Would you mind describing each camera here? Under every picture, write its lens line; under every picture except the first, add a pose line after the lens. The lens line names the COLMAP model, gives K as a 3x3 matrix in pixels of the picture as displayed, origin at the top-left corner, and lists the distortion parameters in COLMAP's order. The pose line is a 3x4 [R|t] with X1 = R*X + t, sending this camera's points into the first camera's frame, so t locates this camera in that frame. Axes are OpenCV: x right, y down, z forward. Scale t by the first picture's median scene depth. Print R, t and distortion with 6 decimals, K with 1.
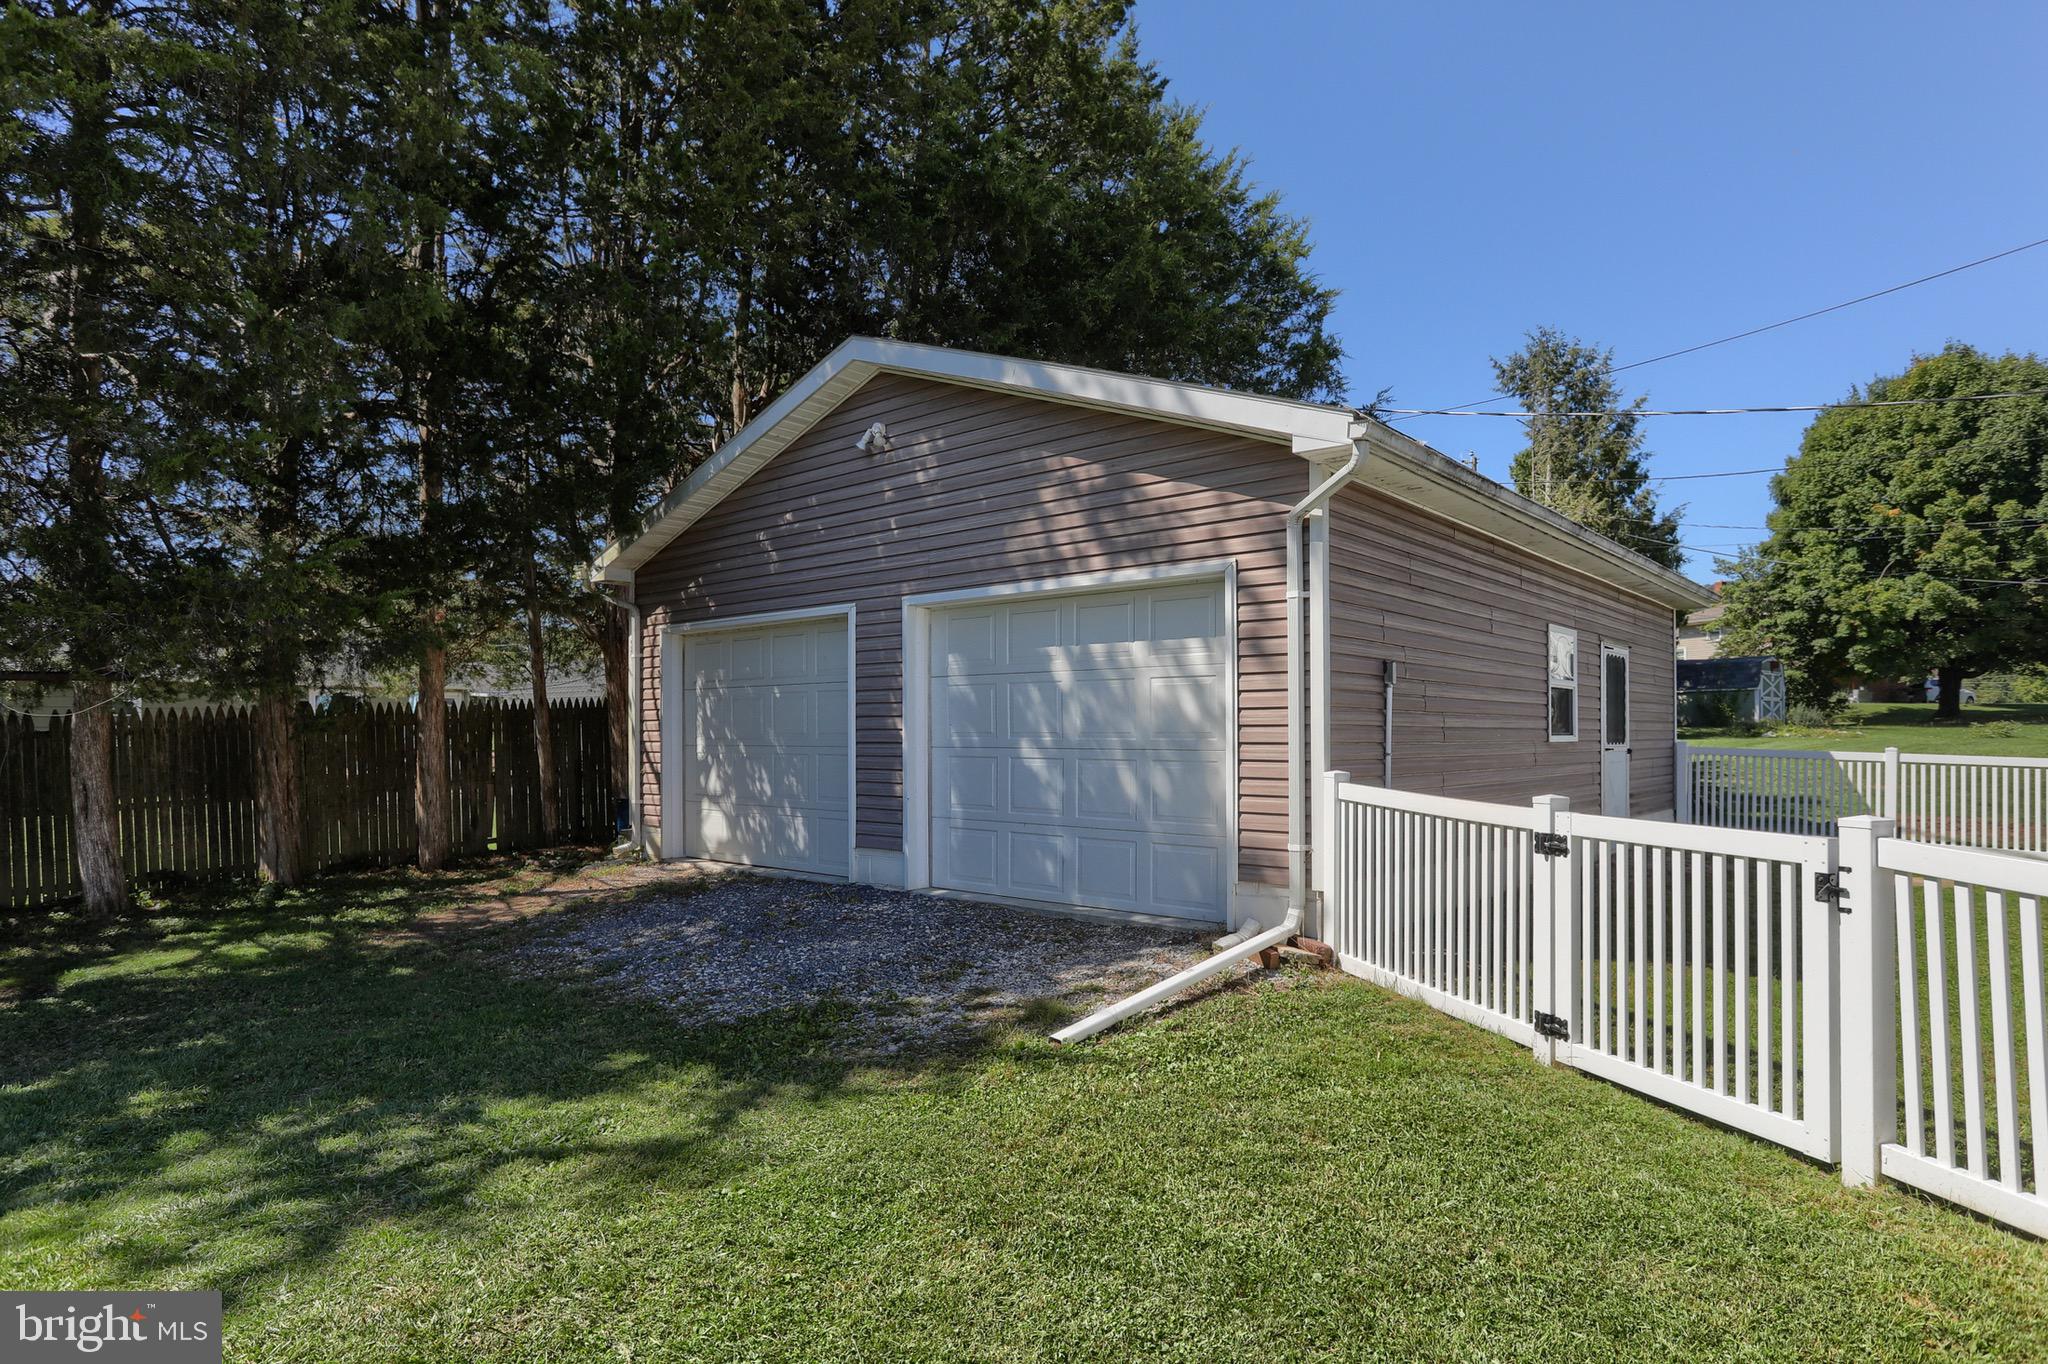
lens RADIAL K [[1144.4, 0, 1025.3], [0, 1144.4, 697.8], [0, 0, 1]] dist [-0.054690, 0.035743]
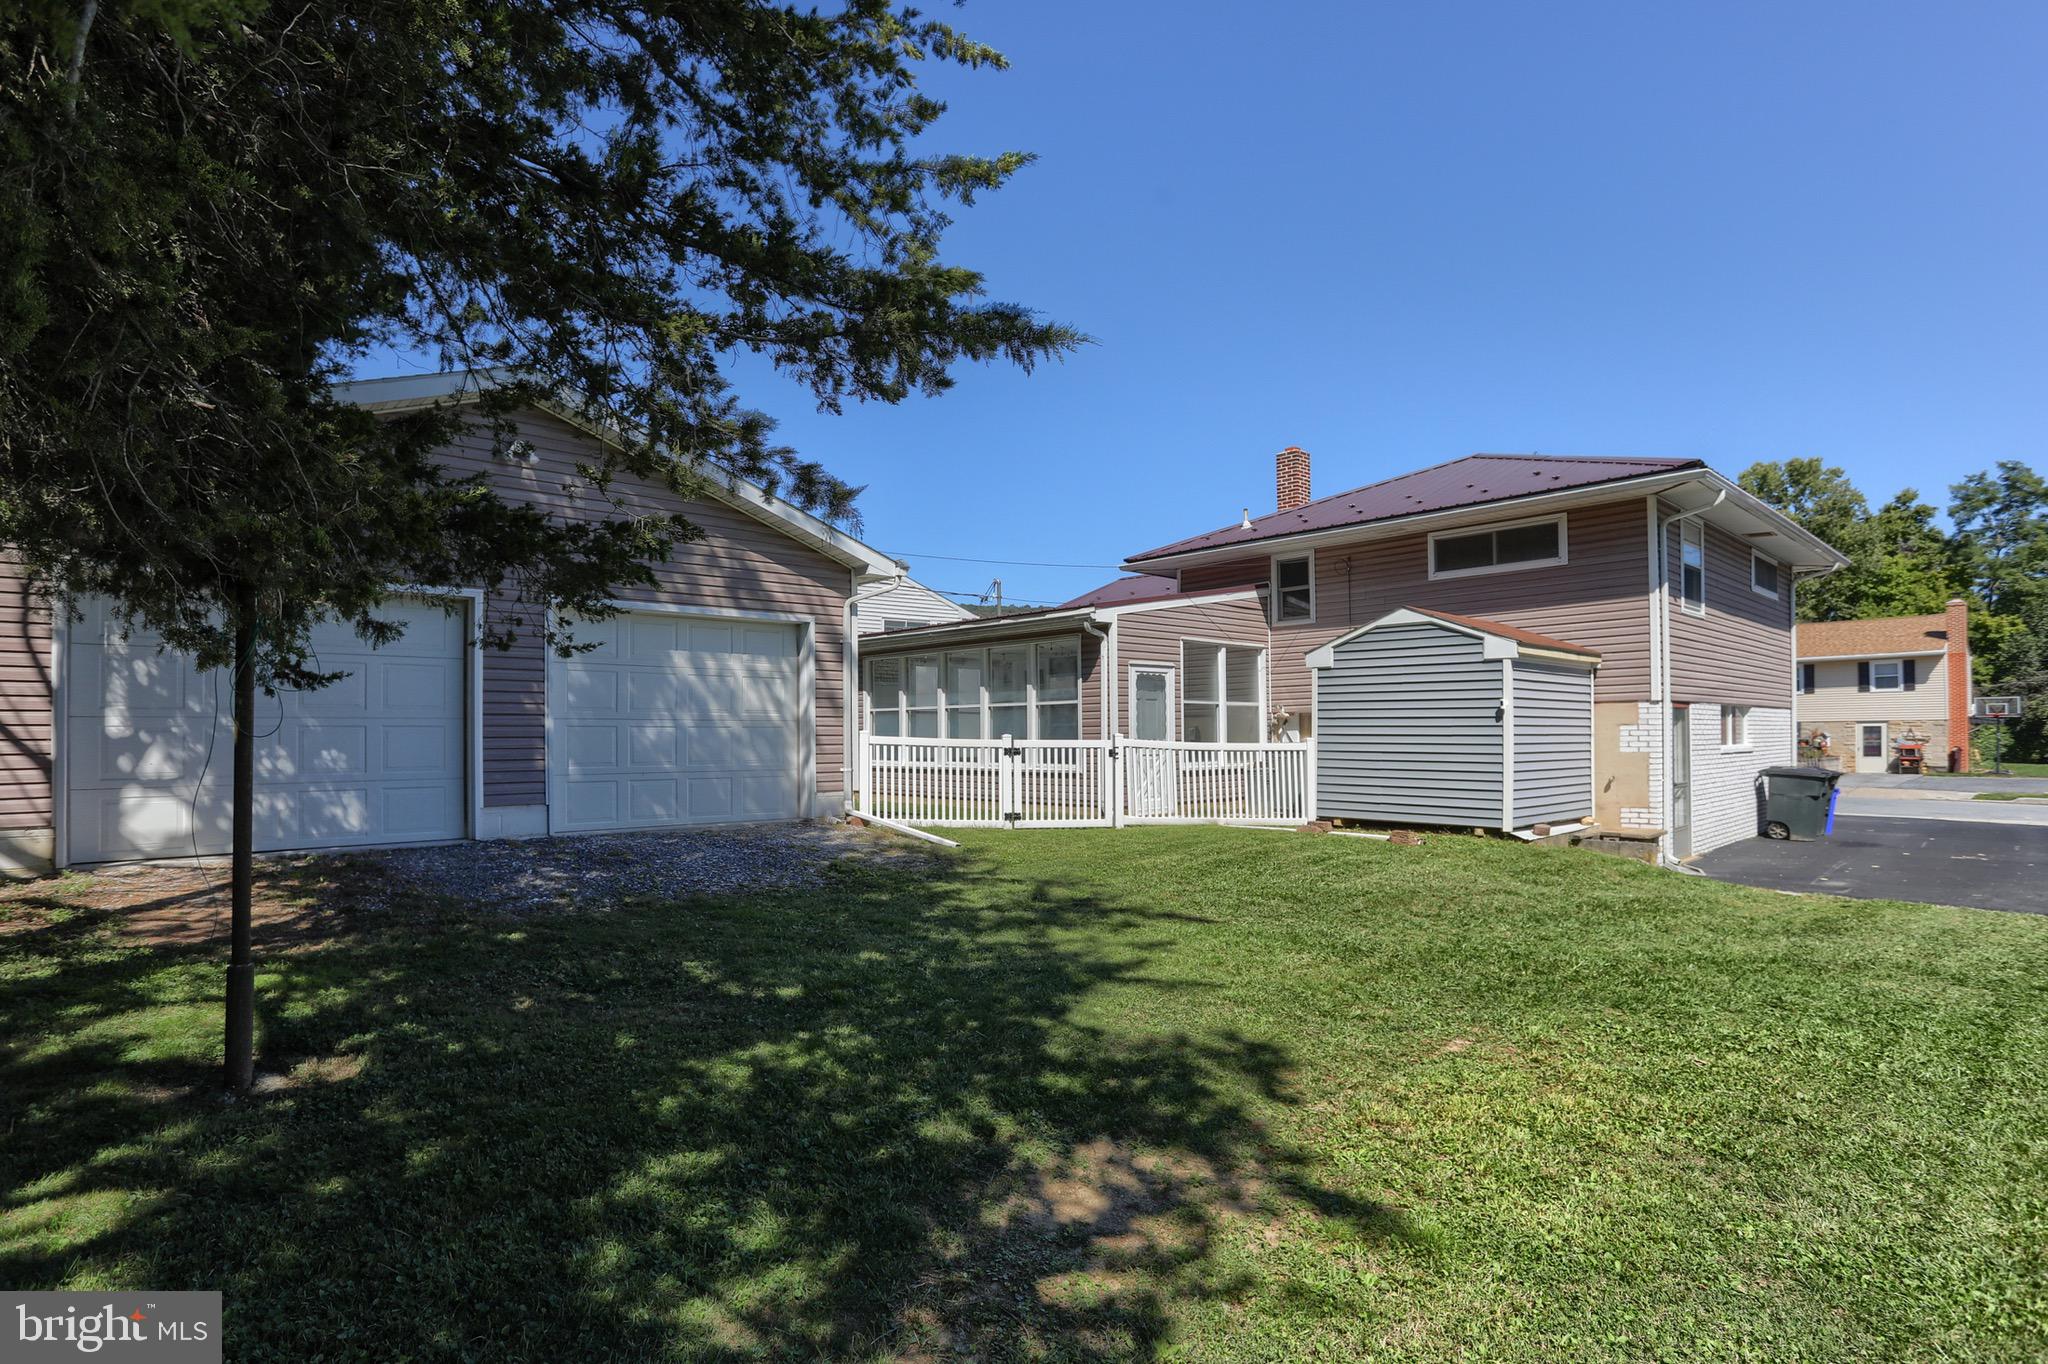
lens RADIAL K [[1040.7, 0, 1030.3], [0, 1040.7, 678.1], [0, 0, 1]] dist [-0.041391, 0.001158]
pose [[0.137598, 0.045316, 0.989451, -1.761732], [-0.027146, 0.998750, -0.041967, 0.047298], [-0.990116, -0.021085, 0.138656, 0.515717]]
